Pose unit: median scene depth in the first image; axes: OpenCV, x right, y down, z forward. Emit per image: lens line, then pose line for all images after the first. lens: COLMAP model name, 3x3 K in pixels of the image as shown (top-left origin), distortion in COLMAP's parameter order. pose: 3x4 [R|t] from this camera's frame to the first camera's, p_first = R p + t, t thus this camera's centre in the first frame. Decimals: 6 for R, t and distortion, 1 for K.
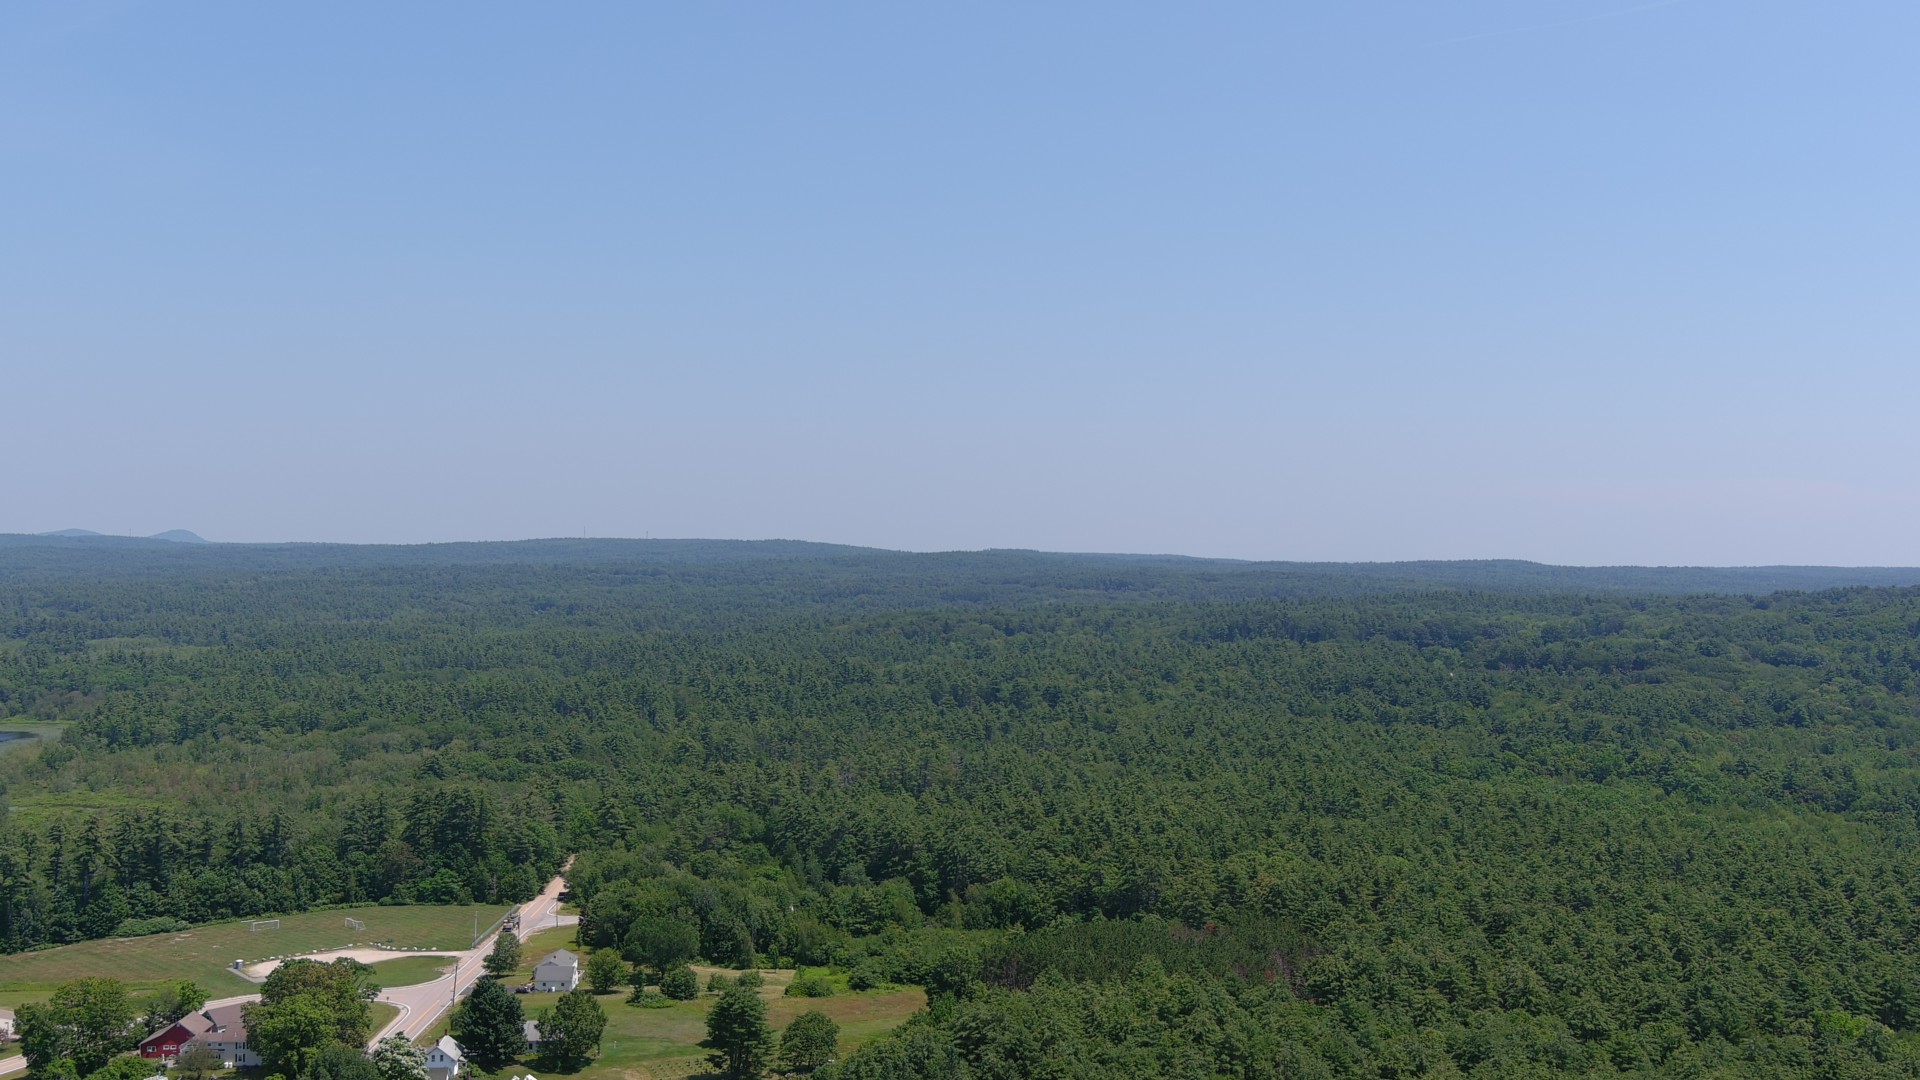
lens RADIAL K [[1870.3, 0, 1011.8], [0, 1870.3, 541.5], [0, 0, 1]] dist [0.042312, -0.092664]
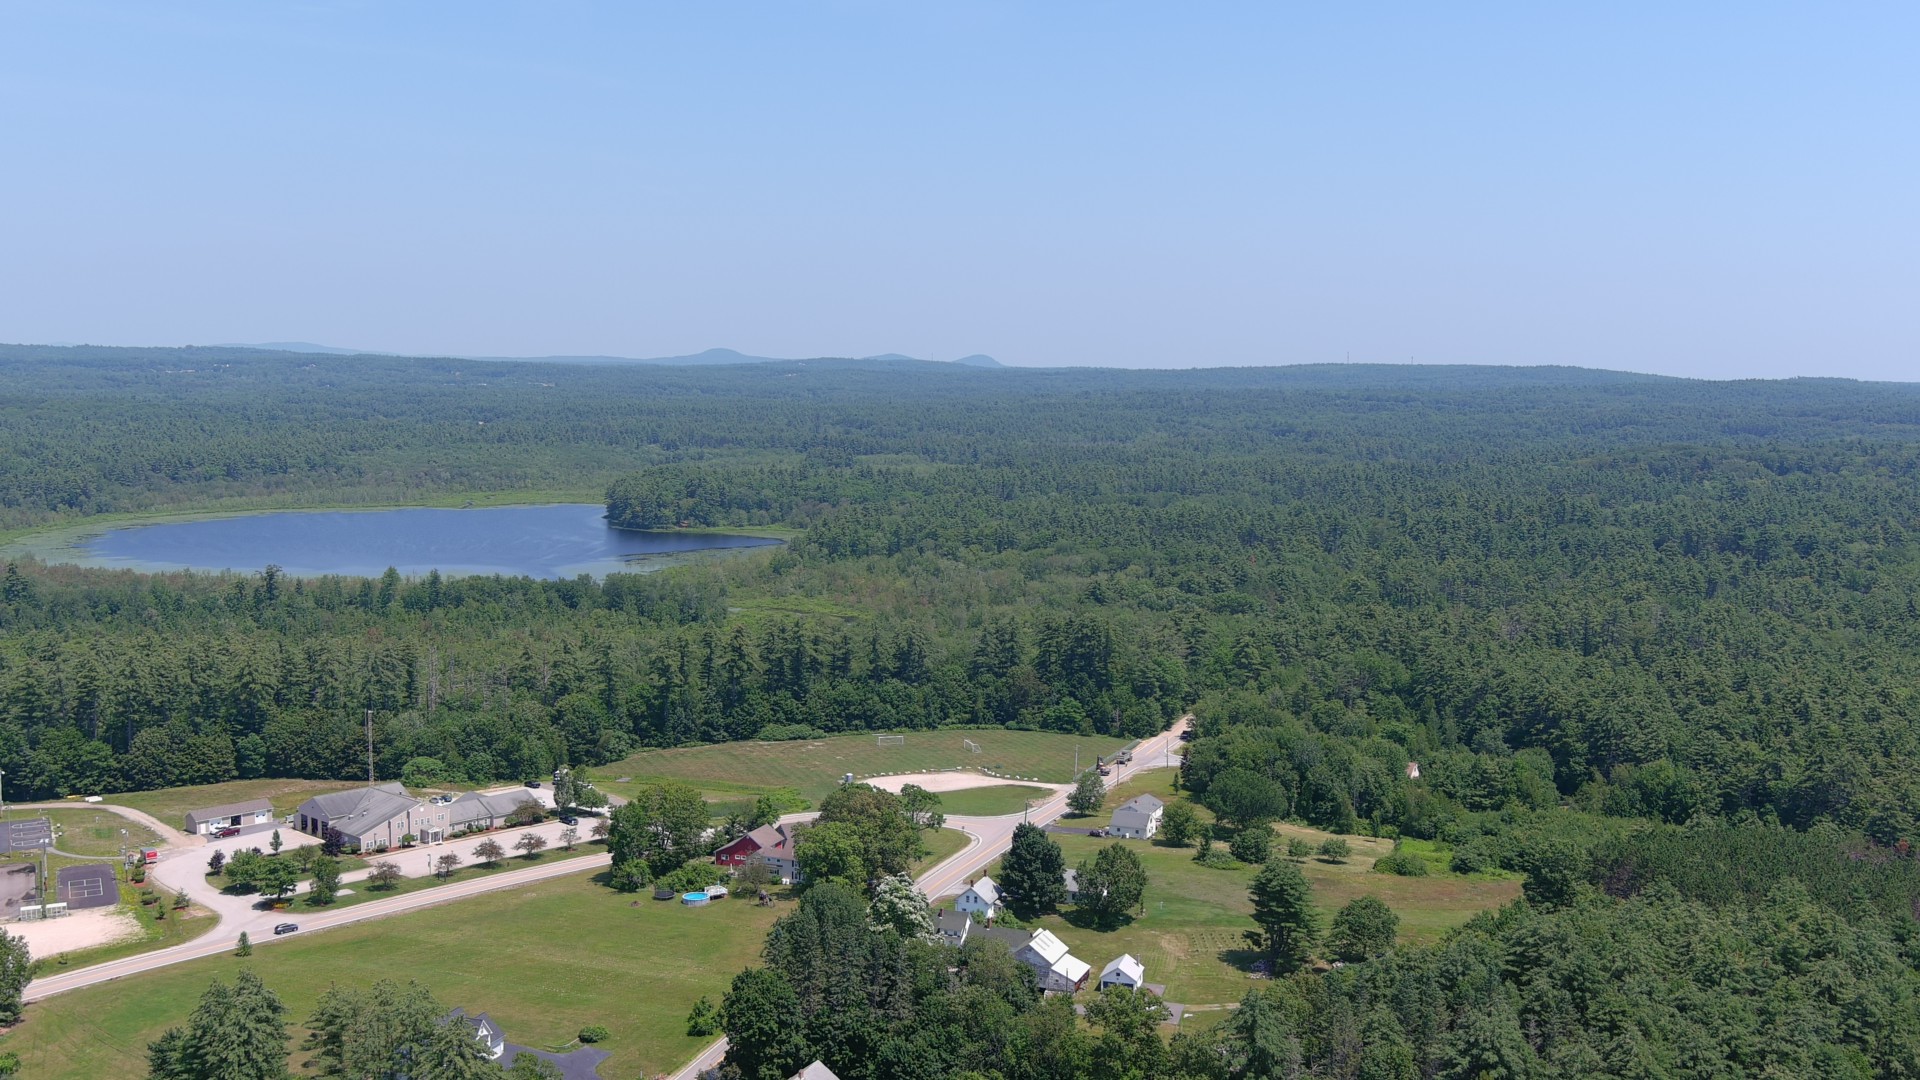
lens RADIAL K [[1870.3, 0, 1011.8], [0, 1870.3, 541.5], [0, 0, 1]] dist [0.042312, -0.092664]
pose [[0.913489, 0.042137, -0.404675, 0.066755], [-0.004557, 0.995620, 0.093383, 0.000587], [0.406837, -0.083460, 0.909680, 0.100046]]
